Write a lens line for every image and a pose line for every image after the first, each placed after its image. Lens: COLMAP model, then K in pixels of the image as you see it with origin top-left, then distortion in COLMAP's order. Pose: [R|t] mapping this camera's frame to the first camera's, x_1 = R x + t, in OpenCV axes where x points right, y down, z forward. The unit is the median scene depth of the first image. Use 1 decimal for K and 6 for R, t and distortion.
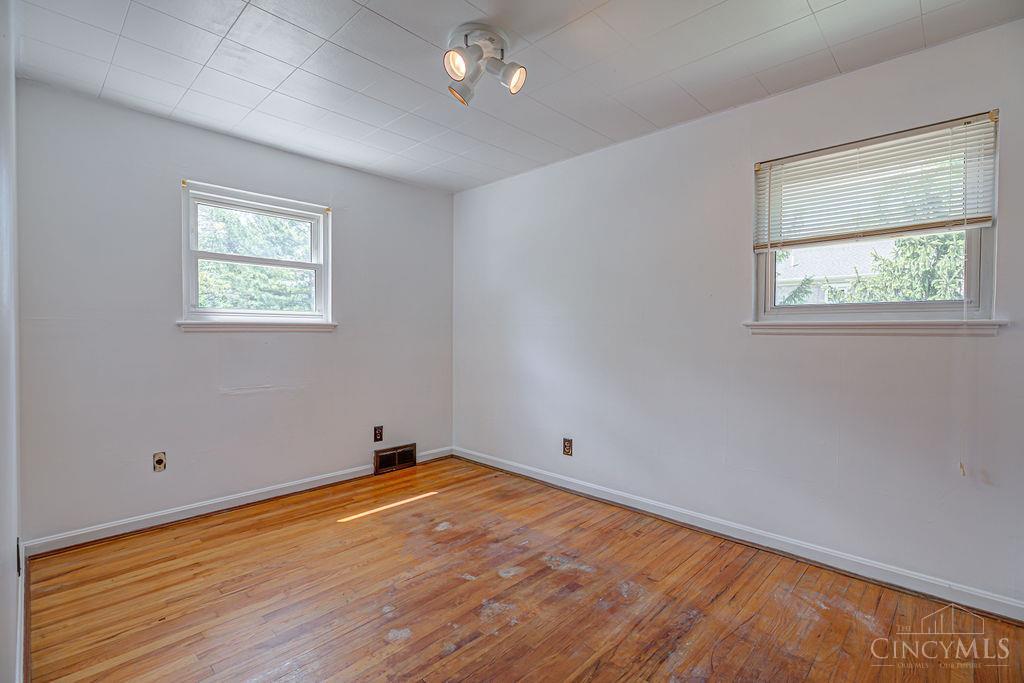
lens RADIAL K [[476.1, 0, 514.1], [0, 476.1, 338.4], [0, 0, 1]] dist [0.000405, -0.001035]
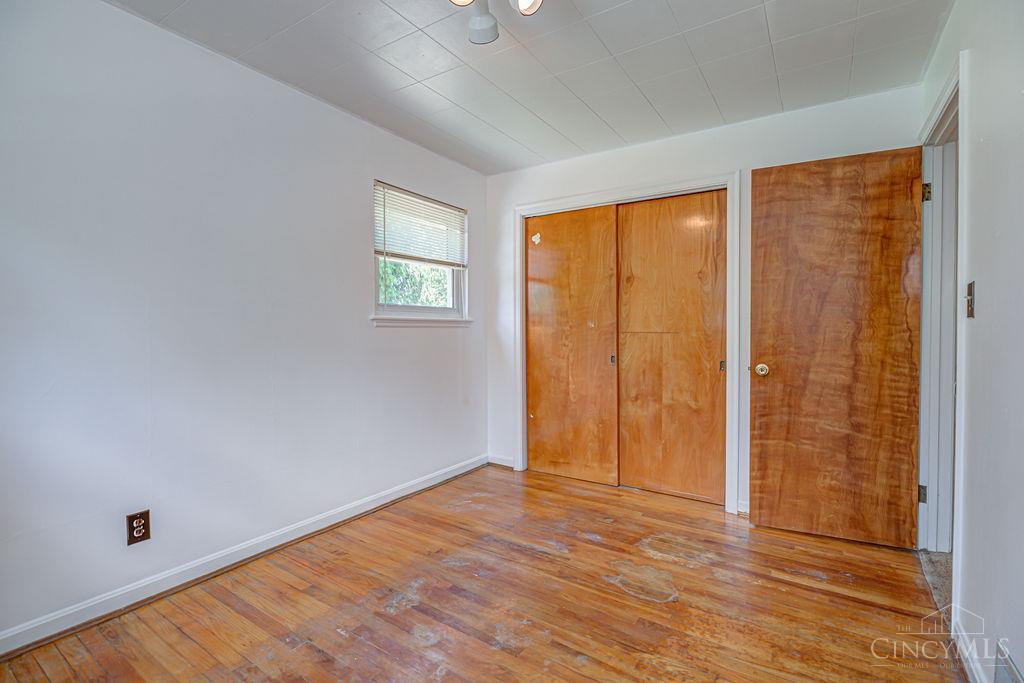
lens RADIAL K [[476.1, 0, 512.0], [0, 476.1, 339.0], [0, 0, 1]] dist [0.000405, -0.001035]
pose [[-0.193874, -0.023891, 0.980735, -0.822564], [0.011990, 0.999571, 0.026720, -0.007781], [-0.980953, 0.016939, -0.193504, 1.061266]]
